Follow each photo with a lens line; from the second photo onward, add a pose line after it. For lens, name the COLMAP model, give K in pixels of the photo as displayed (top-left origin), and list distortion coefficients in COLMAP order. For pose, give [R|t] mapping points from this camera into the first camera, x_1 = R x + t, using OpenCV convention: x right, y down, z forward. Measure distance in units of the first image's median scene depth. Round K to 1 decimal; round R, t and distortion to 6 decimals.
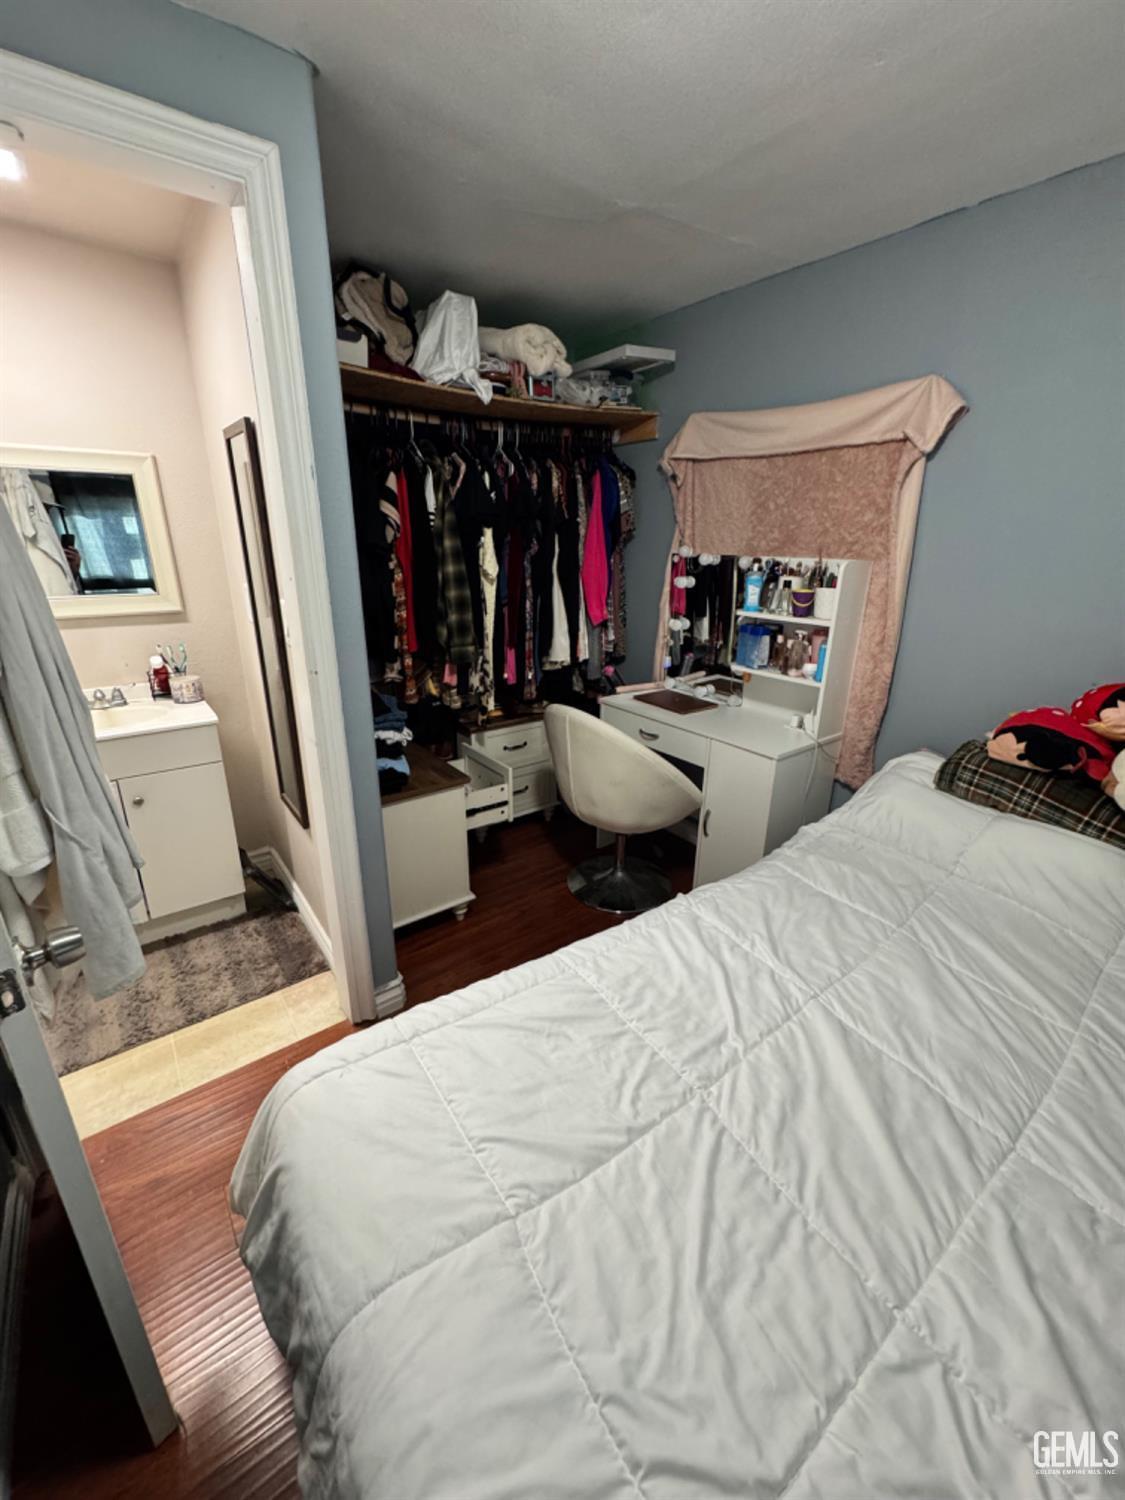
lens RADIAL K [[605.6, 0, 563.9], [0, 605.6, 747.0], [0, 0, 1]] dist [0.000565, -0.000184]
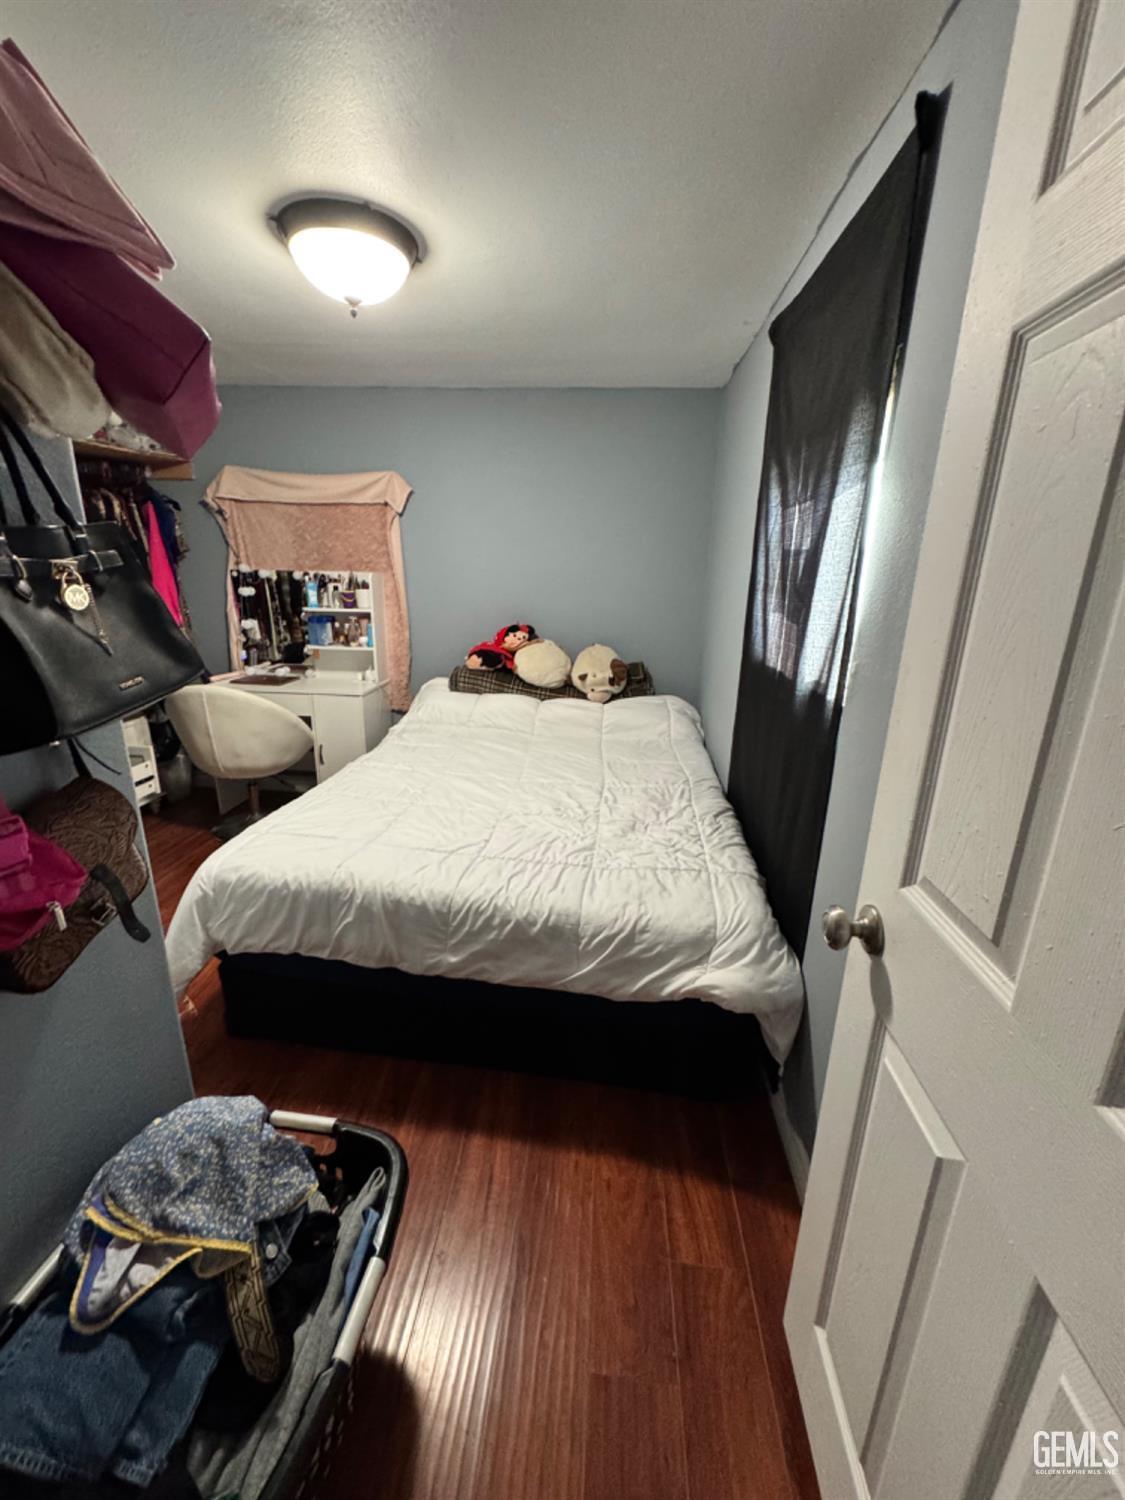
lens RADIAL K [[605.6, 0, 564.3], [0, 605.6, 752.4], [0, 0, 1]] dist [0.000565, -0.000184]
pose [[0.666622, -0.210630, 0.715017, -0.415962], [0.233782, 0.969925, 0.067762, 0.162081], [-0.707786, 0.121986, 0.695815, -0.419065]]
